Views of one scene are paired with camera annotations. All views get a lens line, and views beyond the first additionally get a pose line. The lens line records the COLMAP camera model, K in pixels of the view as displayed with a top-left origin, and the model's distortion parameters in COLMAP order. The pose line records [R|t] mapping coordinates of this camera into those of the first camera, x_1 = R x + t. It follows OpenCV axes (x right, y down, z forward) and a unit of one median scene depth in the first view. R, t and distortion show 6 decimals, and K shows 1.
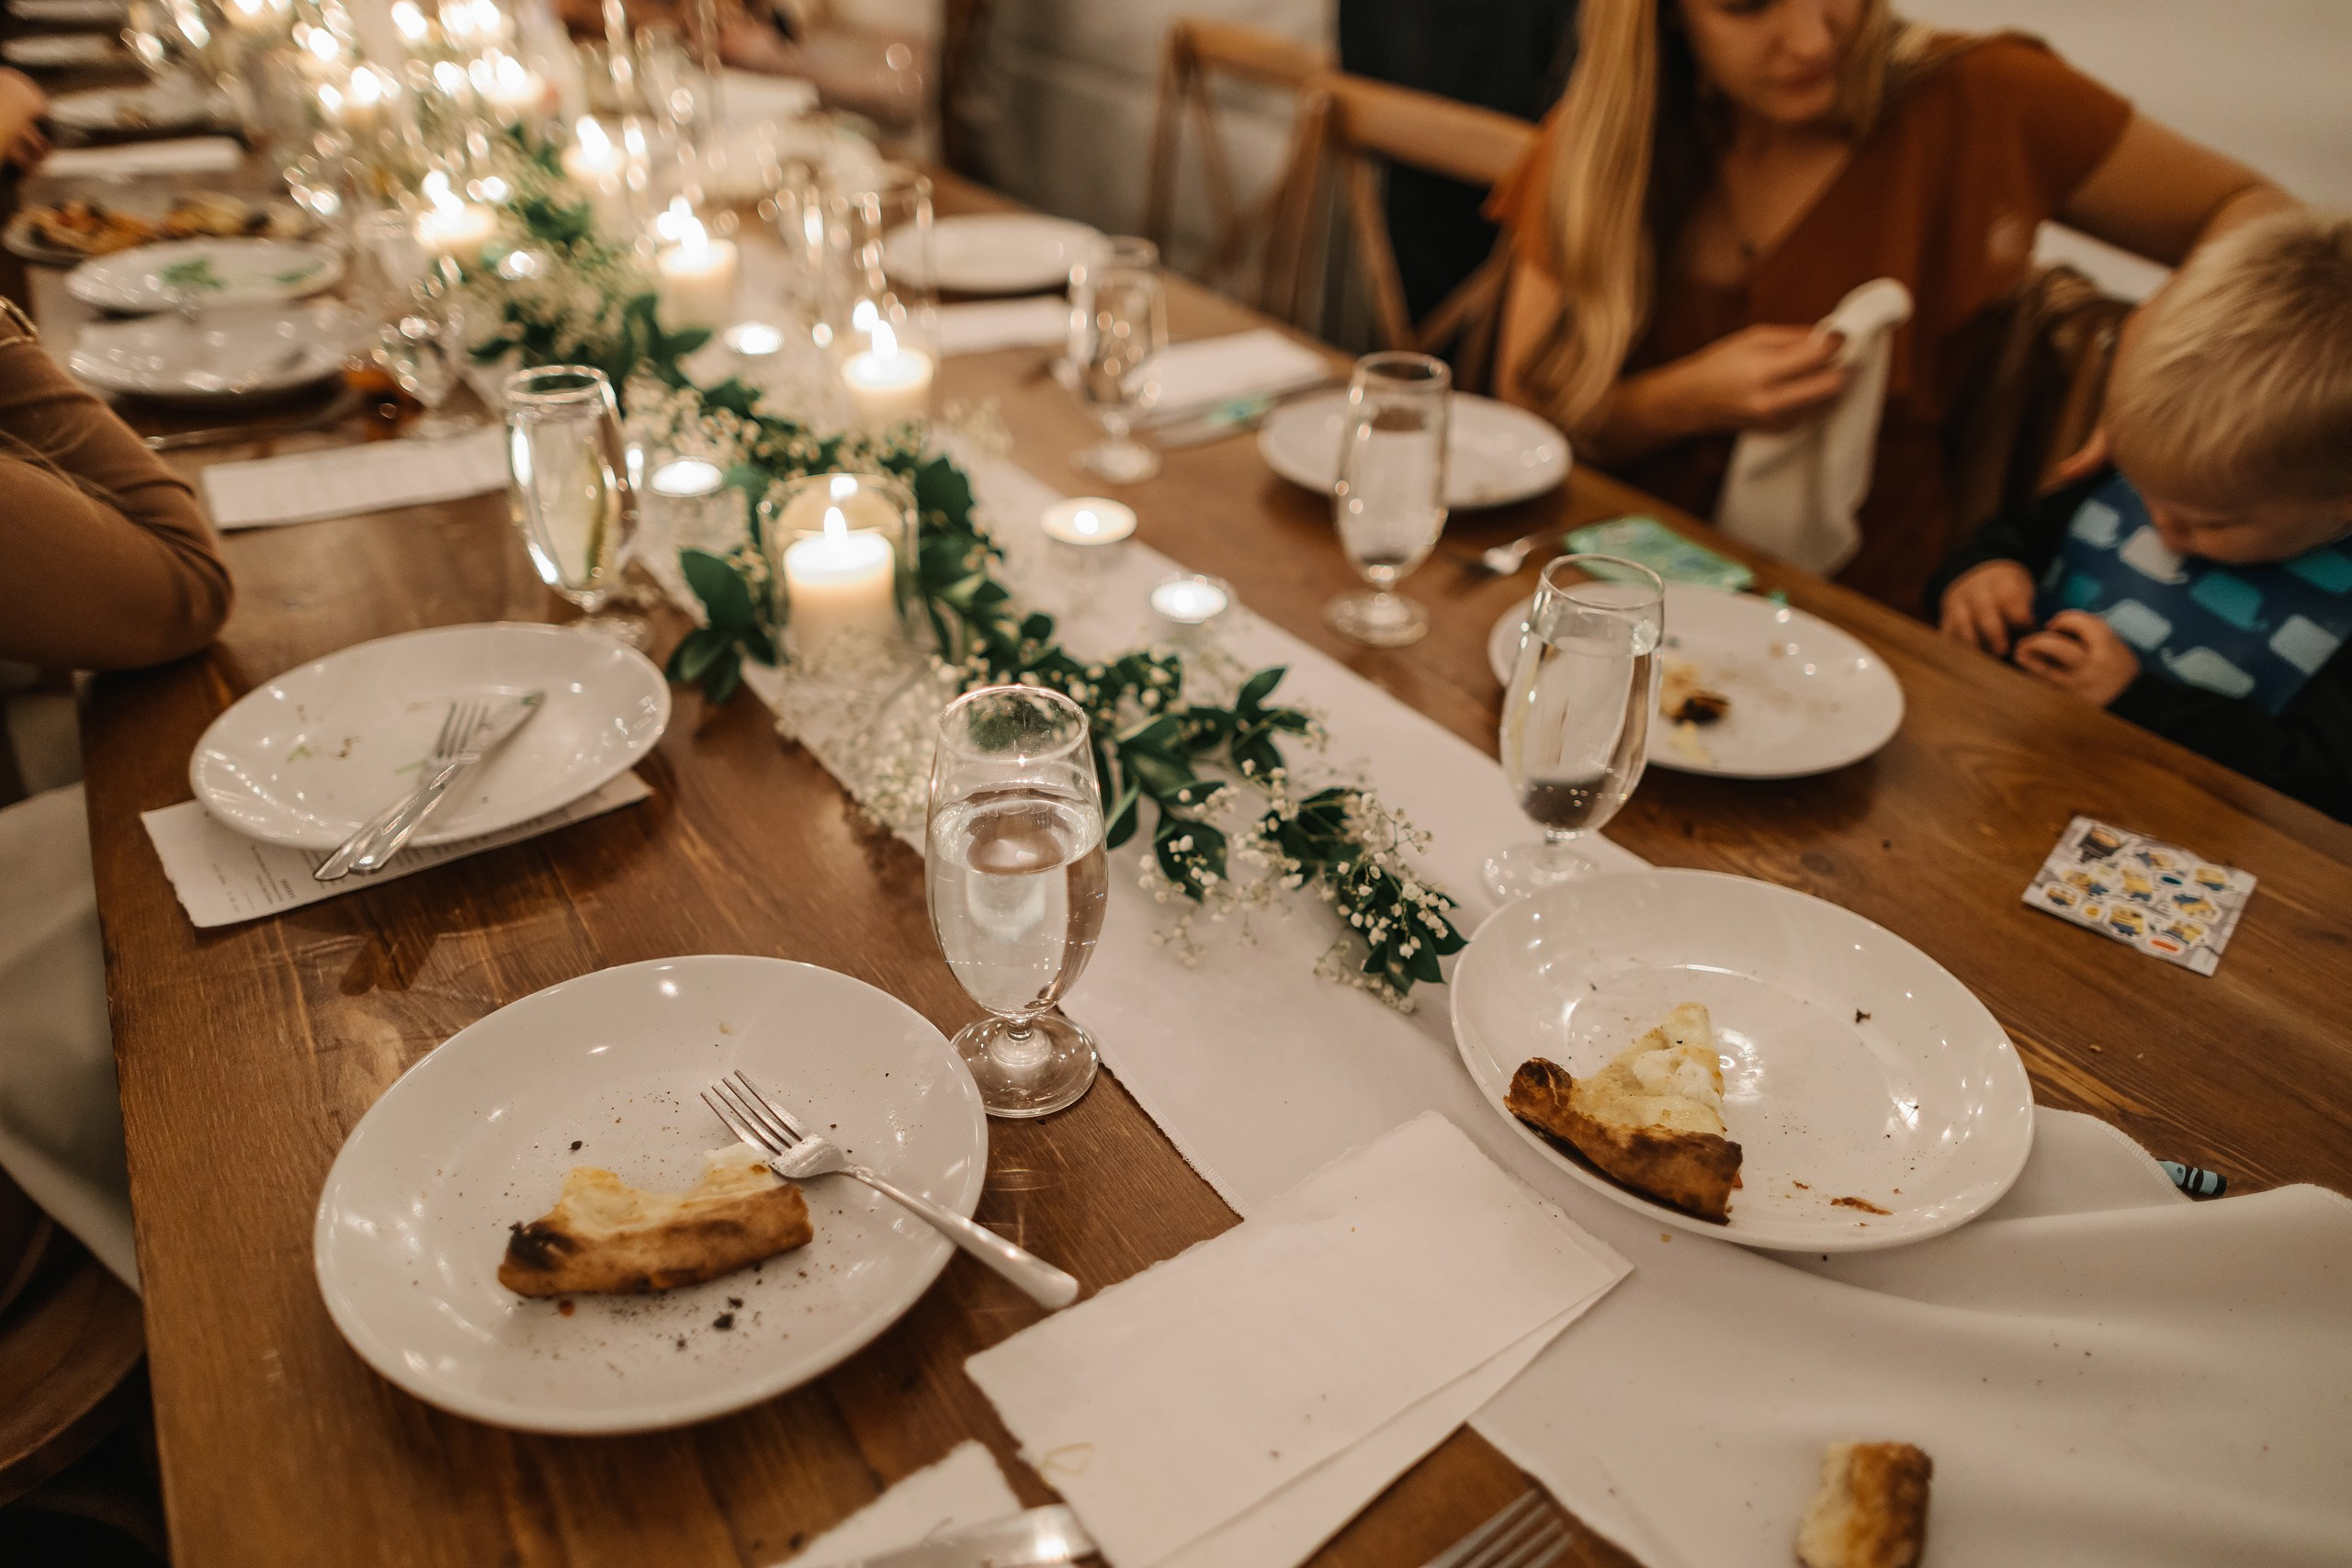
lens RADIAL K [[1706.6, 0, 1168.7], [0, 1706.6, 750.2], [0, 0, 1]] dist [-0.070092, 0.086388]
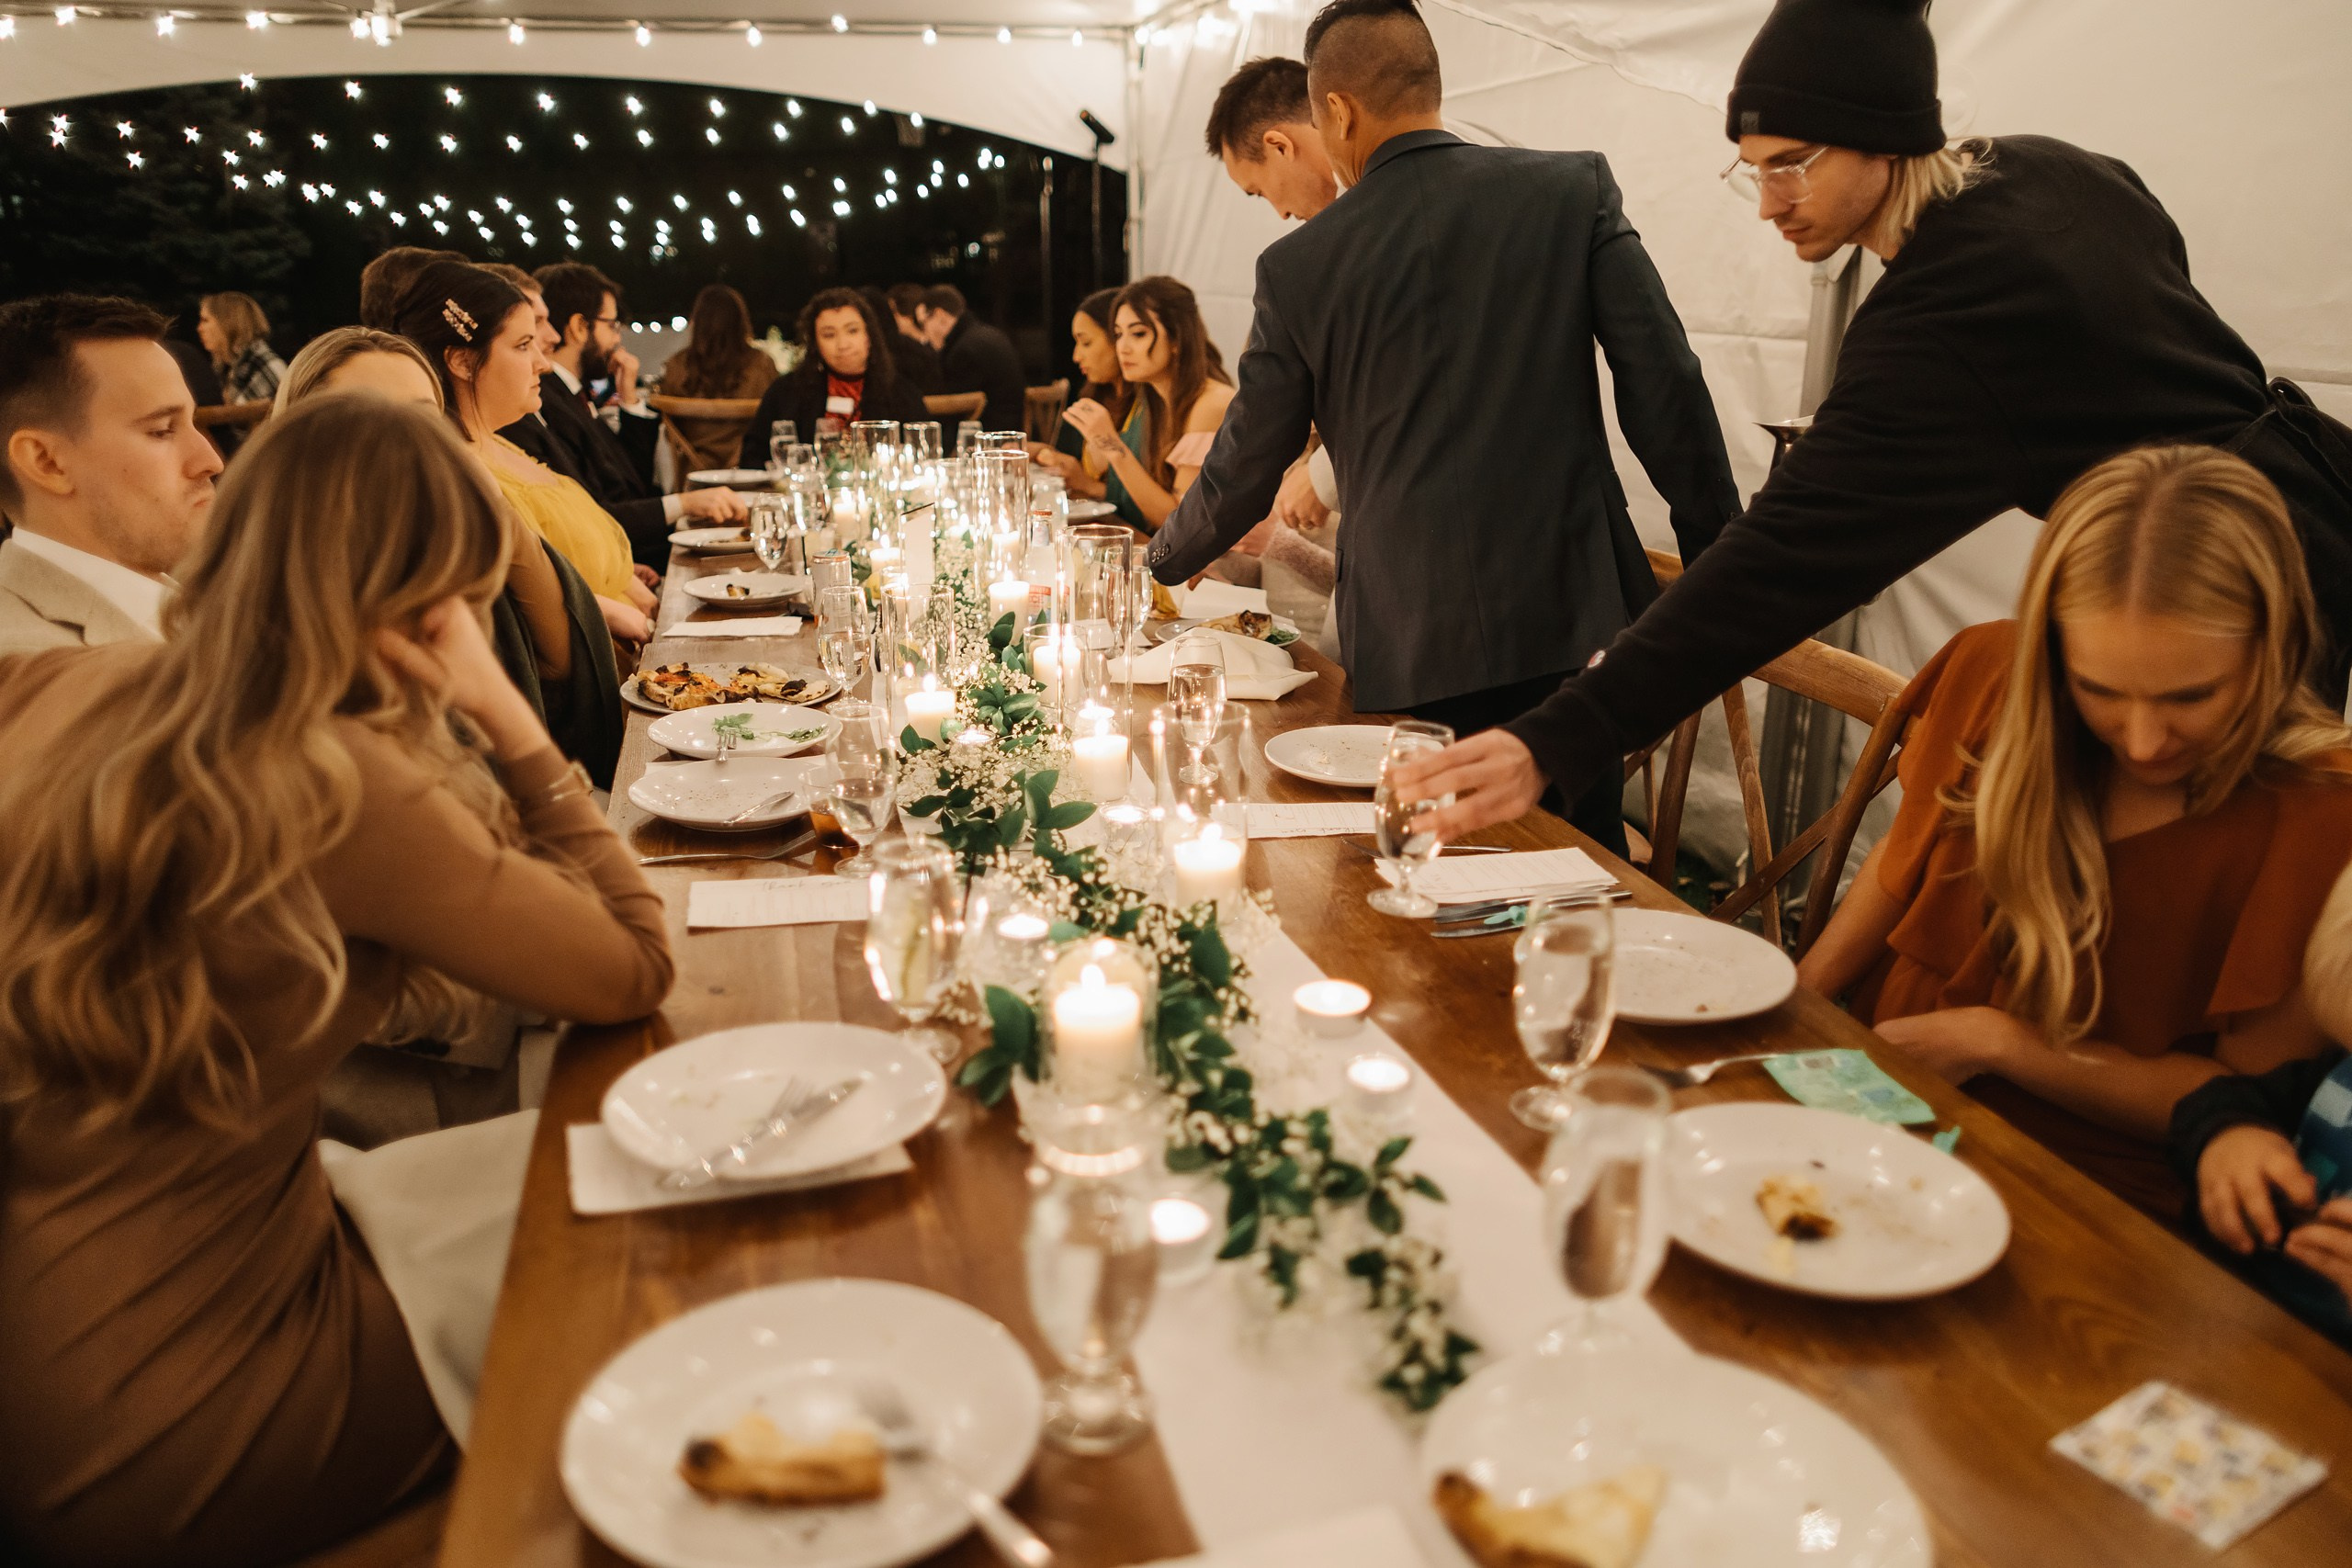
lens RADIAL K [[1706.6, 0, 1168.7], [0, 1706.6, 750.2], [0, 0, 1]] dist [-0.070092, 0.086388]
pose [[0.954859, 0.070099, -0.288670, 0.209936], [-0.142258, 0.960989, -0.237197, -0.001286], [0.260782, 0.267555, 0.927581, -0.221029]]
